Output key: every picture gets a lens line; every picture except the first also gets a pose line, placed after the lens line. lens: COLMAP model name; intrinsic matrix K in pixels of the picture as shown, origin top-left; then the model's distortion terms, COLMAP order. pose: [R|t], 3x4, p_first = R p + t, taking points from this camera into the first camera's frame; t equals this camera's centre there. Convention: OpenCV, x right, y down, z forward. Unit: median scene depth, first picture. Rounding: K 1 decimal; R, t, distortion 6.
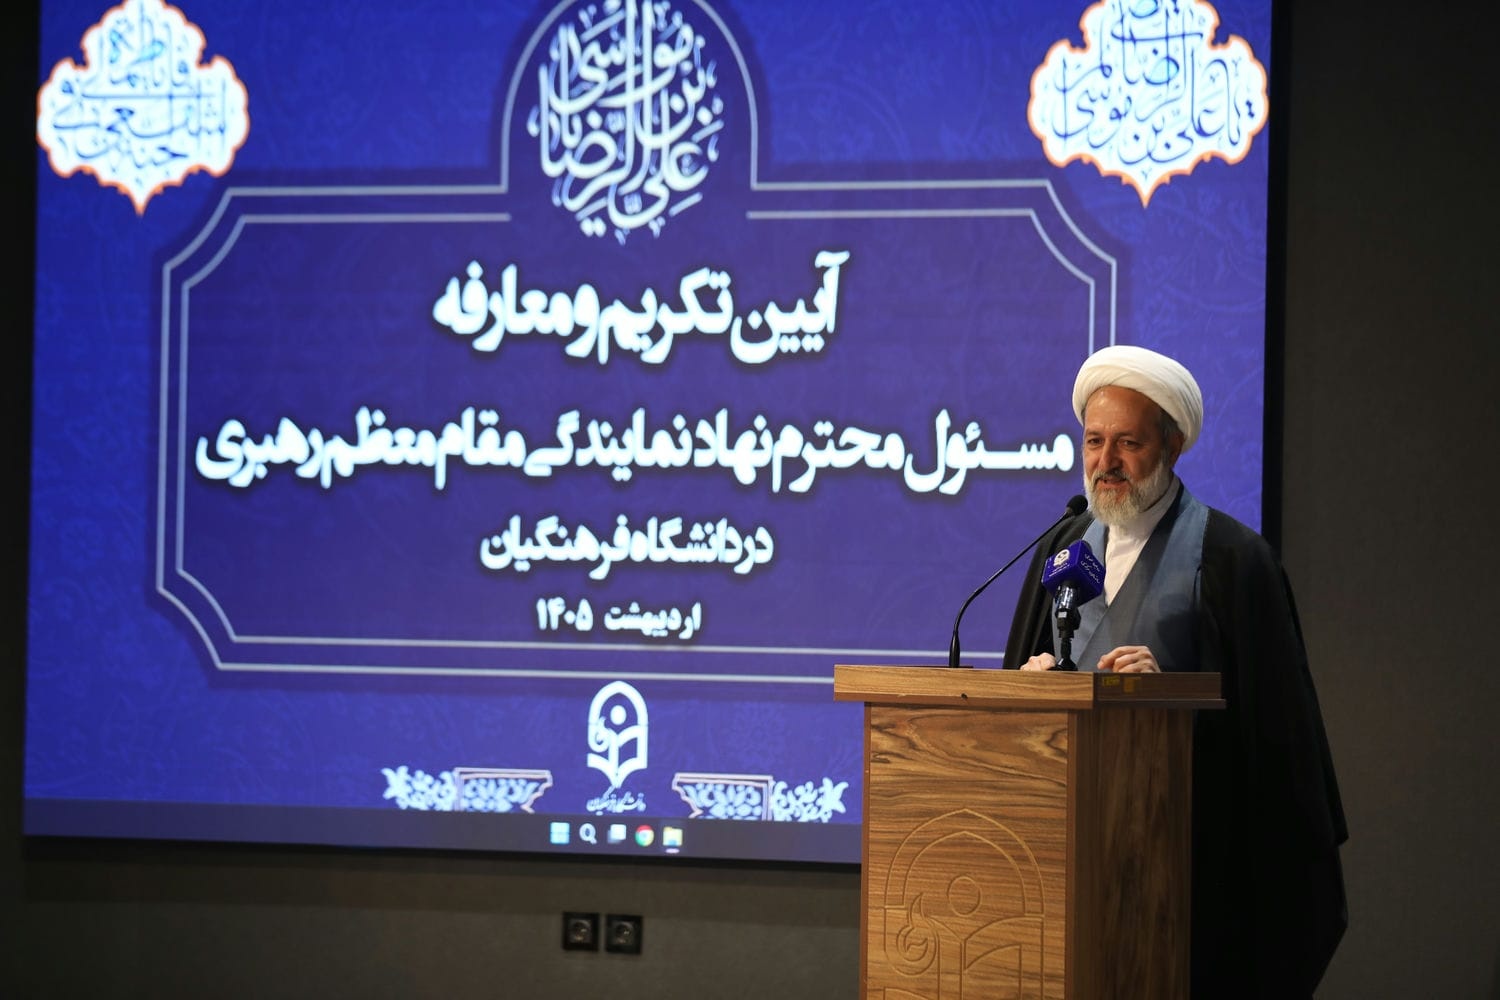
lens RADIAL K [[5552.4, 0, 743.3], [0, 5552.4, 501.3], [0, 0, 1]] dist [0.254047, 0.000000]
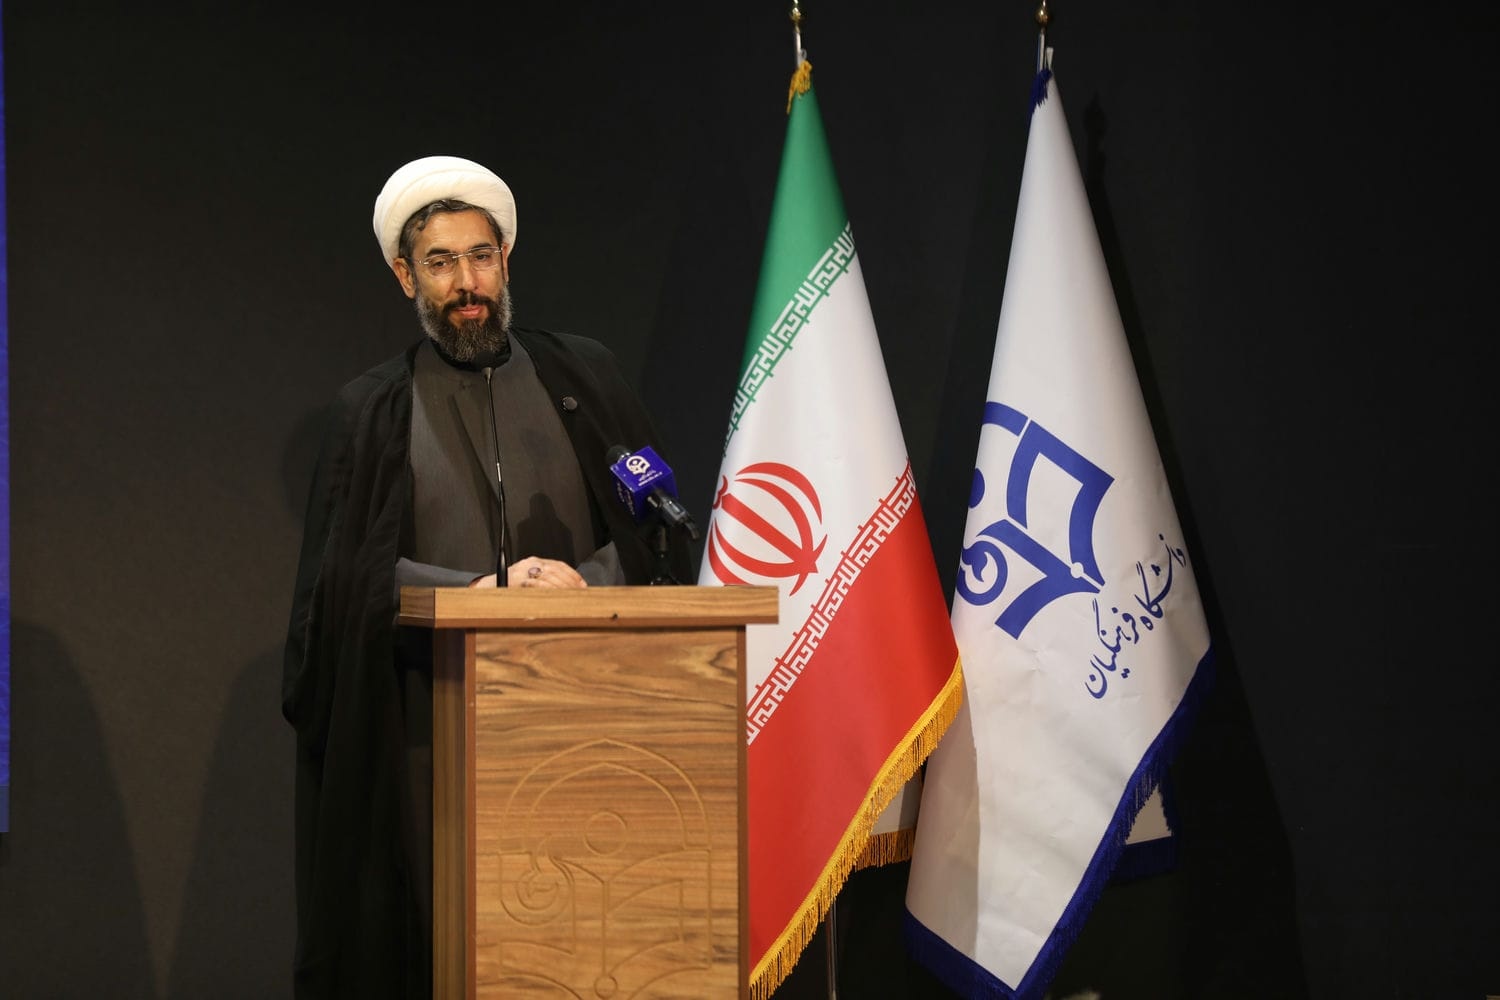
lens RADIAL K [[8060.3, 0, 741.1], [0, 8060.3, 492.5], [0, 0, 1]] dist [1.857146, 0.000000]
pose [[0.651847, -0.021175, 0.758055, -0.759172], [0.004360, 0.999698, 0.024176, -0.014166], [-0.758338, -0.012454, 0.651742, 0.085279]]
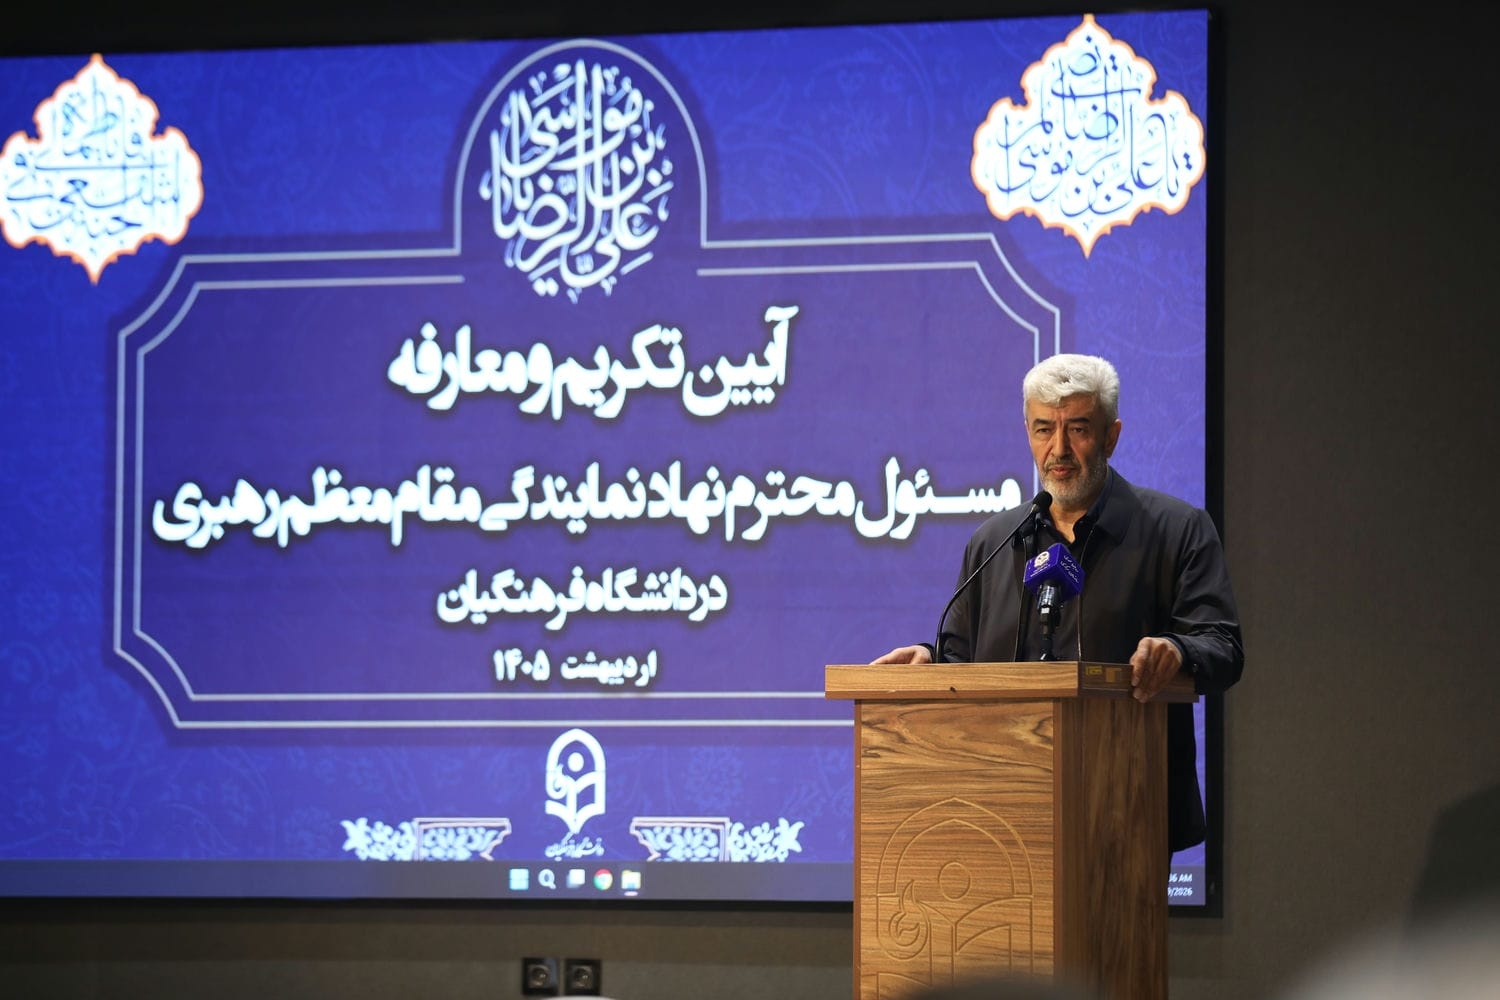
lens RADIAL K [[5935.6, 0, 737.8], [0, 5935.6, 490.9], [0, 0, 1]] dist [0.403297, 0.000000]
pose [[0.999216, -0.009917, 0.038320, -0.034198], [0.011506, 0.999074, -0.041464, 0.034343], [-0.037874, 0.041872, 0.998405, -0.095364]]
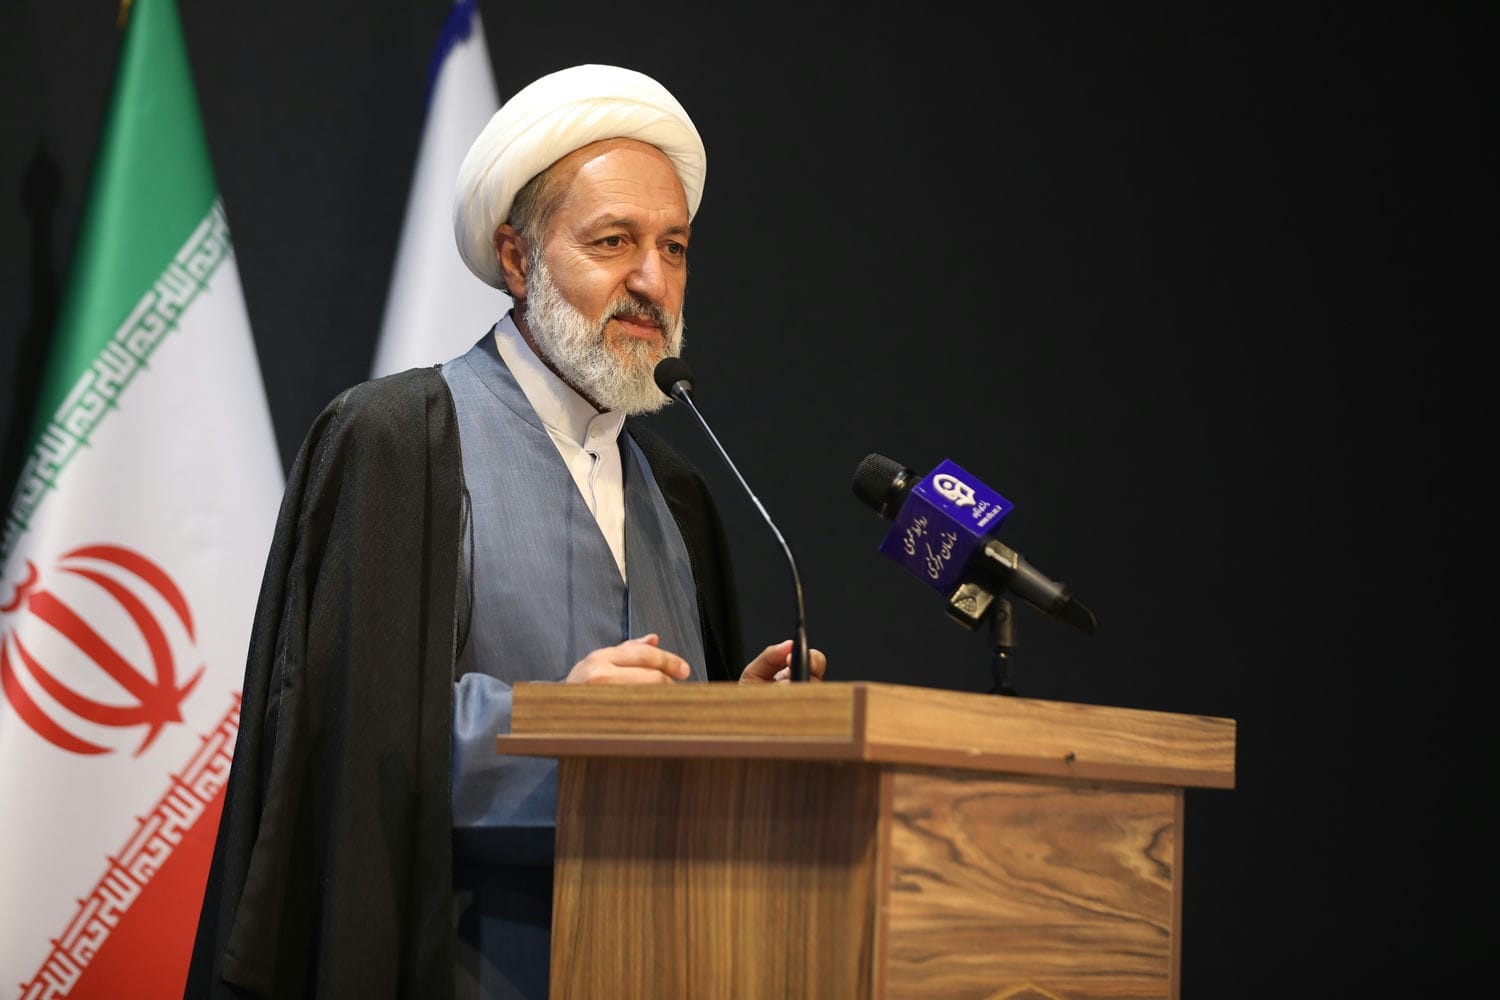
lens RADIAL K [[5552.4, 0, 741.5], [0, 5552.4, 397.0], [0, 0, 1]] dist [0.254047, 0.000000]
pose [[-0.011137, 0.075651, 0.997072, -0.366283], [-0.055308, 0.995561, -0.076154, 0.033476], [-0.998407, -0.055994, -0.006904, 0.814318]]
